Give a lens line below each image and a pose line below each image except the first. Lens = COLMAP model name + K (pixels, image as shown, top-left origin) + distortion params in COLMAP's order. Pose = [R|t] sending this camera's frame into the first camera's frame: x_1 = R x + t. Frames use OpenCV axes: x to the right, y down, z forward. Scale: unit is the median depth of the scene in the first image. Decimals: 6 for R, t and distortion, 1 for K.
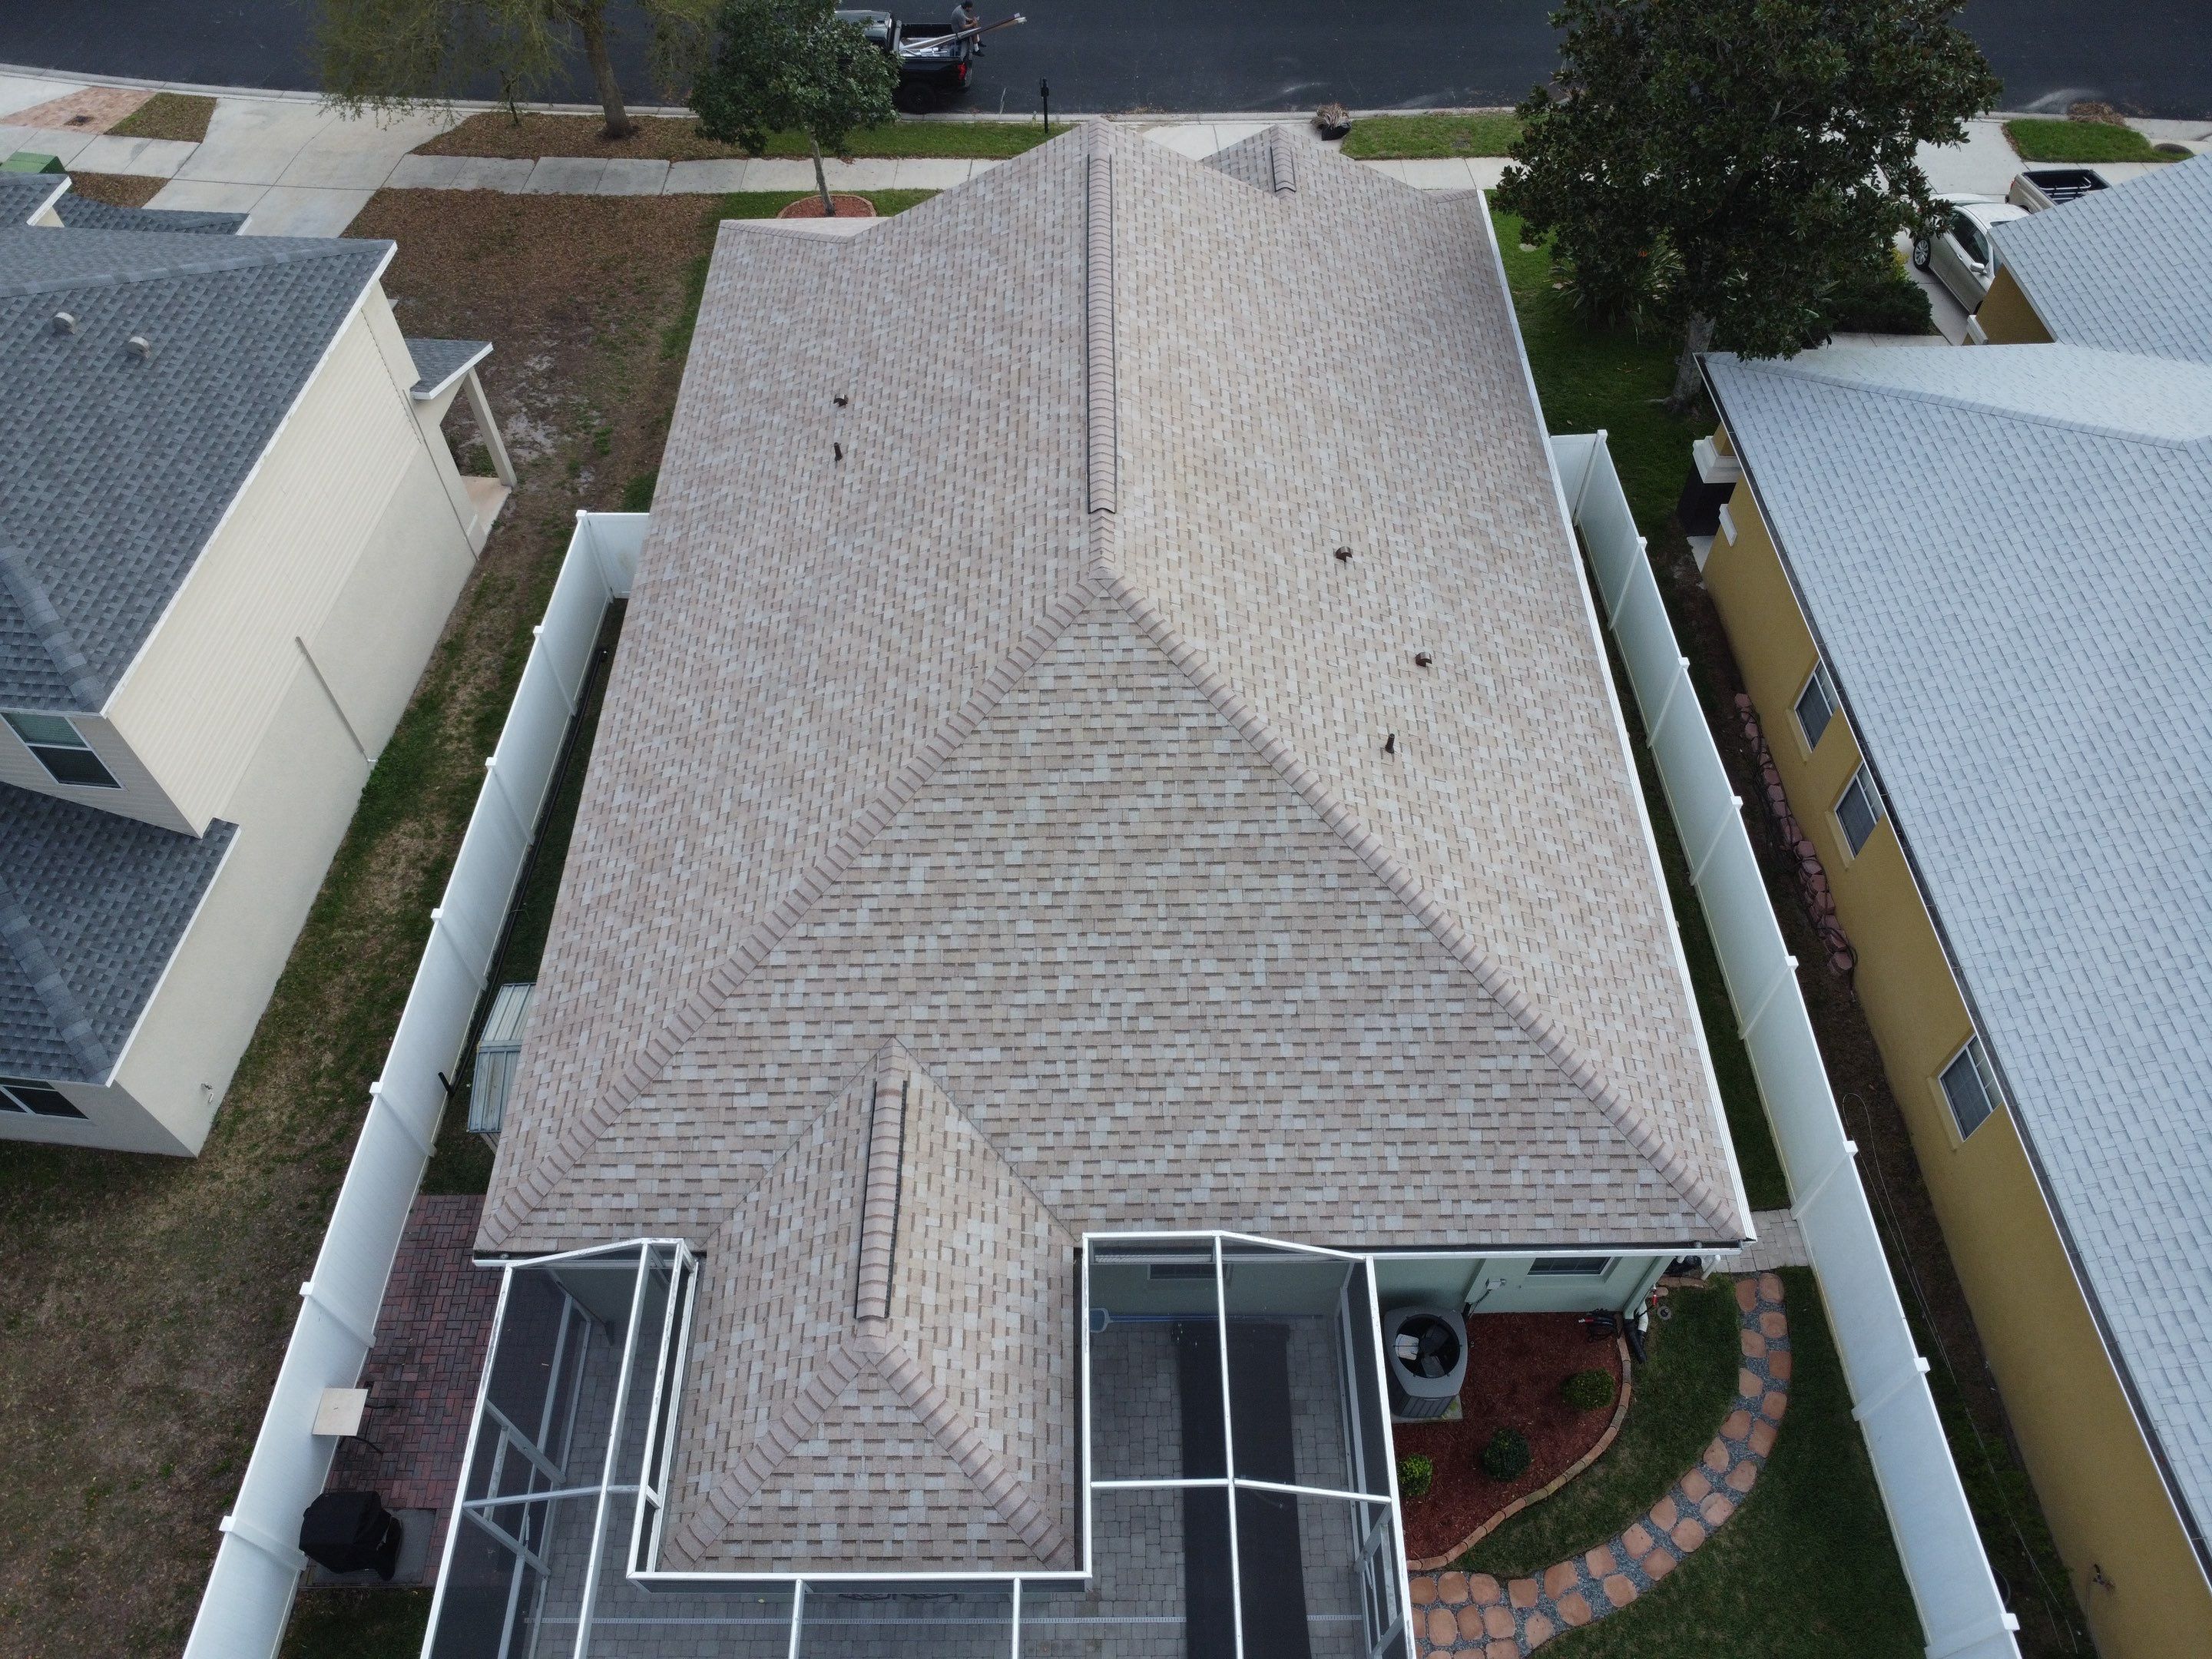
lens RADIAL K [[1606.1, 0, 1094.5], [0, 1606.1, 820.4], [0, 0, 1]] dist [-0.030959, -0.000929]
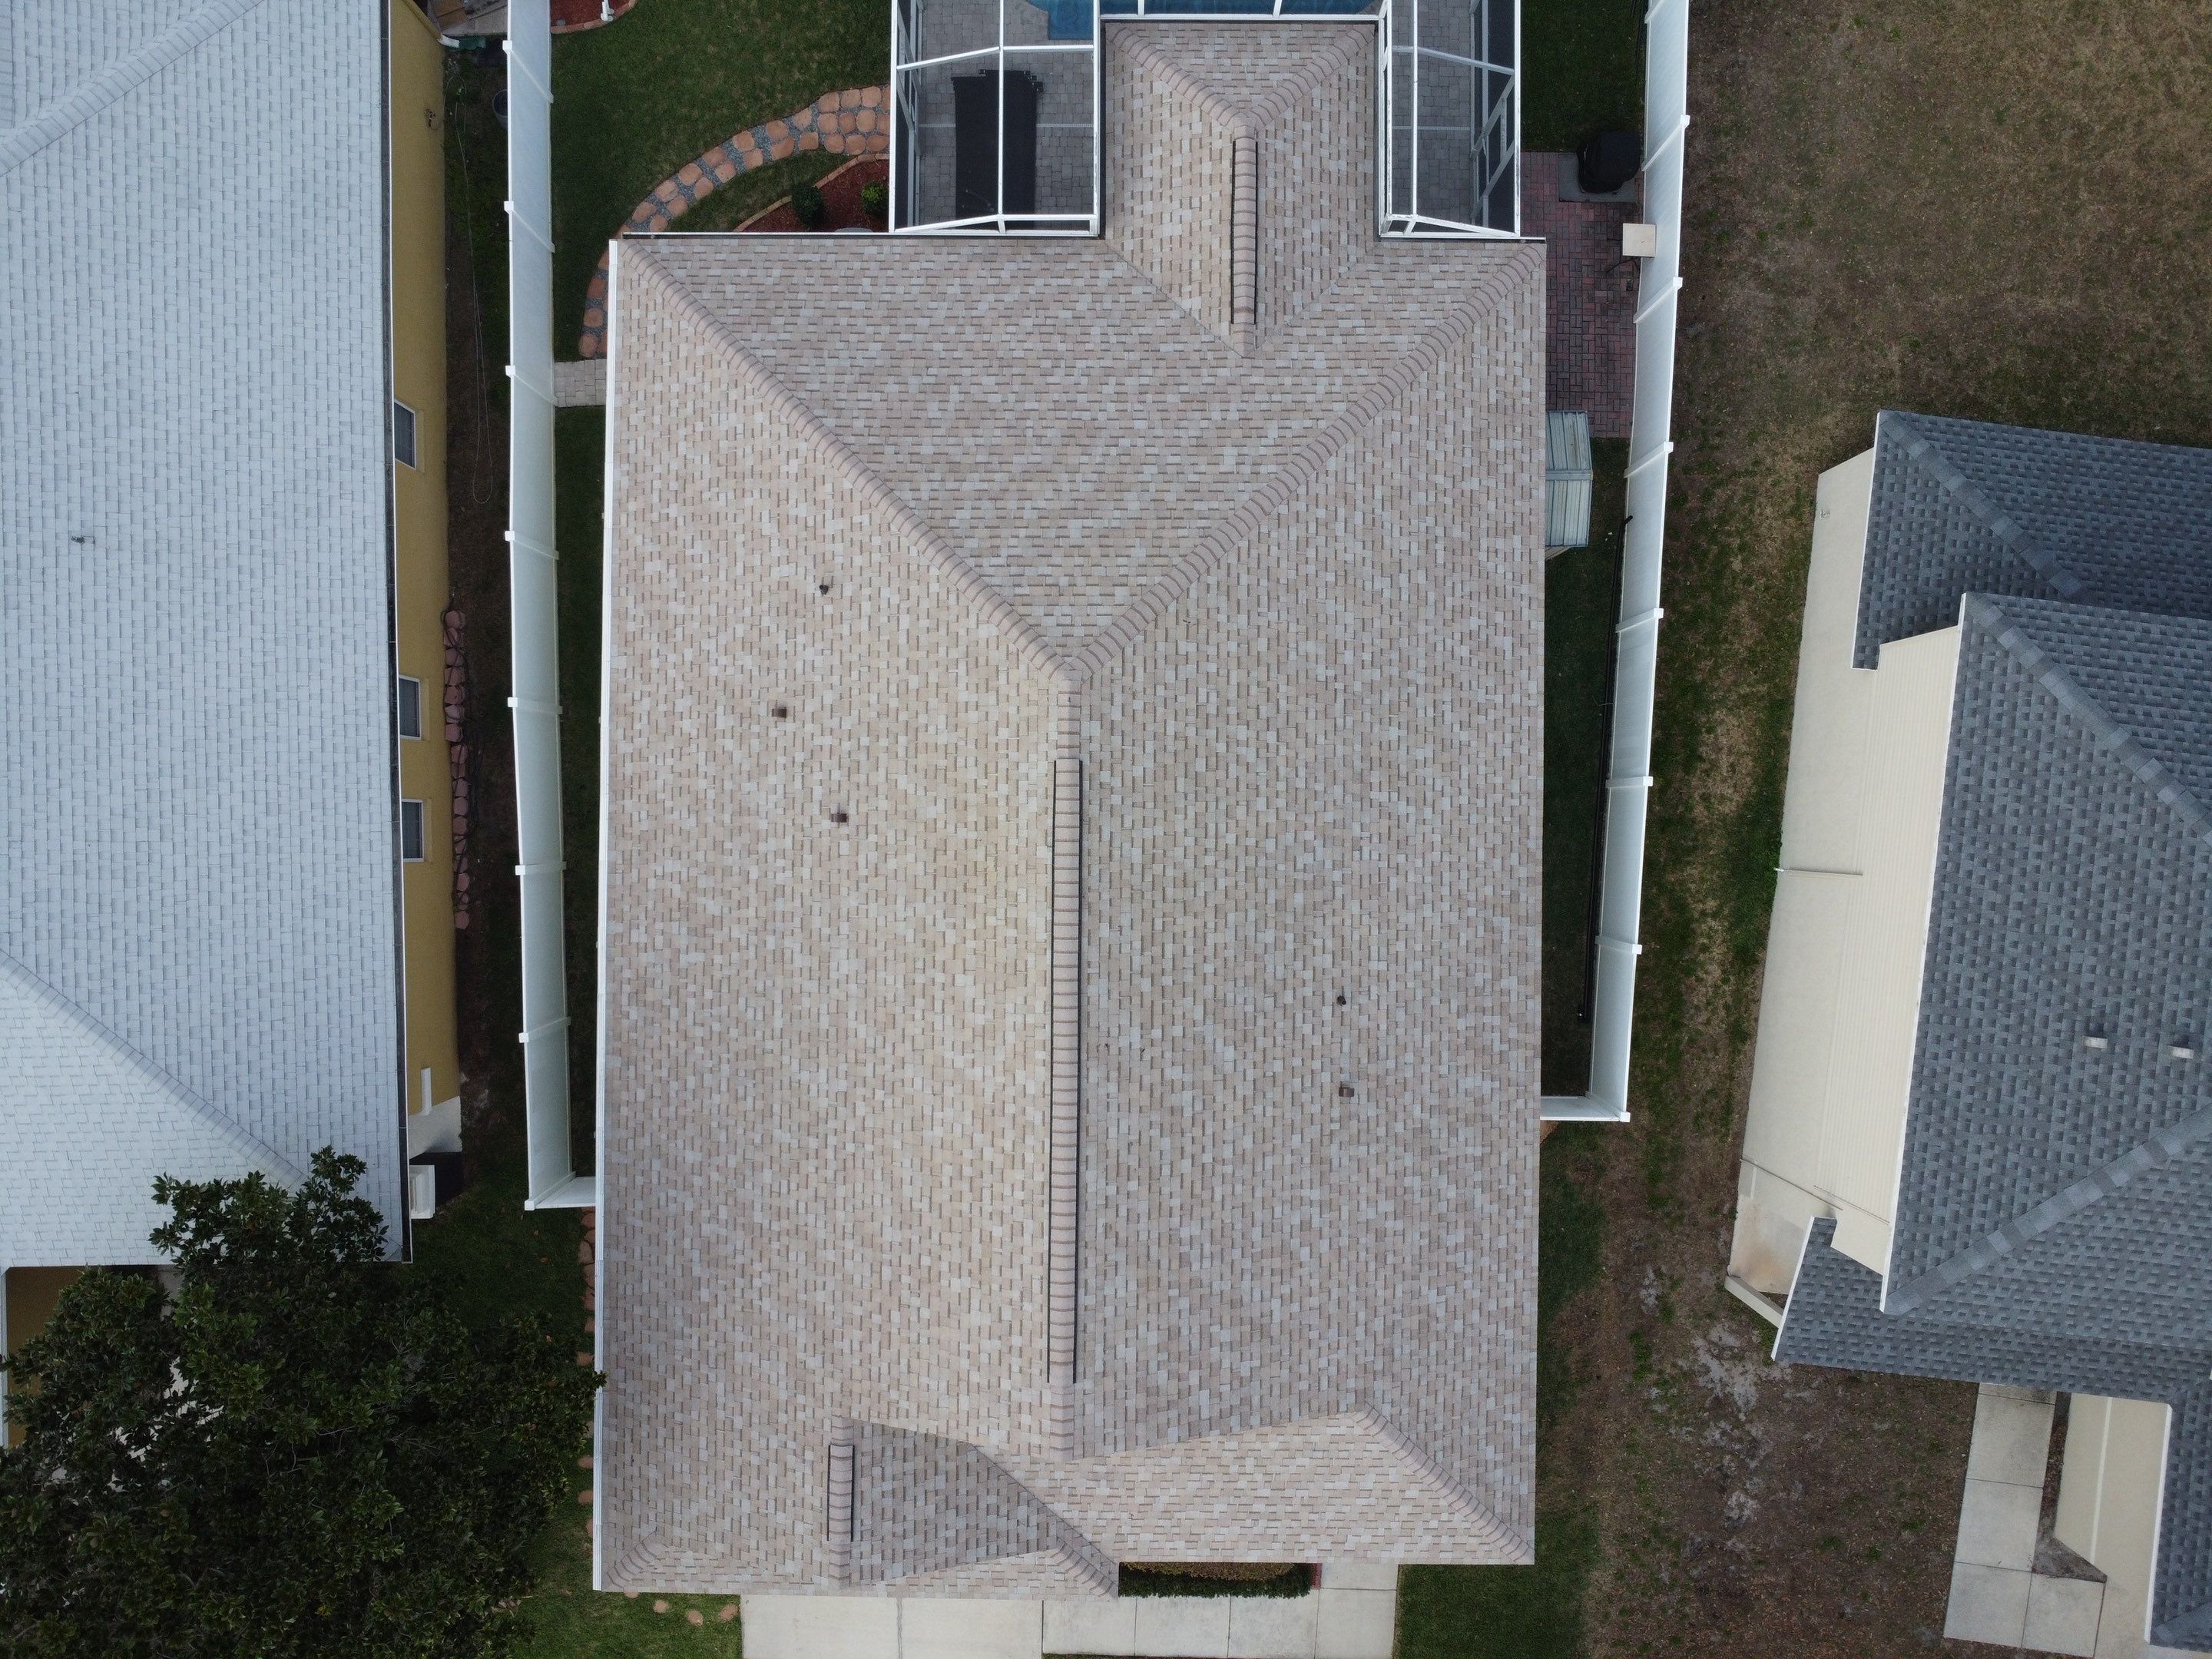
lens RADIAL K [[1606.1, 0, 1093.1], [0, 1606.1, 820.5], [0, 0, 1]] dist [-0.030959, -0.000929]
pose [[-0.999628, -0.012526, 0.024243, -0.037243], [0.024648, -0.795673, 0.605225, -0.848940], [0.011708, 0.605597, 0.795685, 0.186673]]
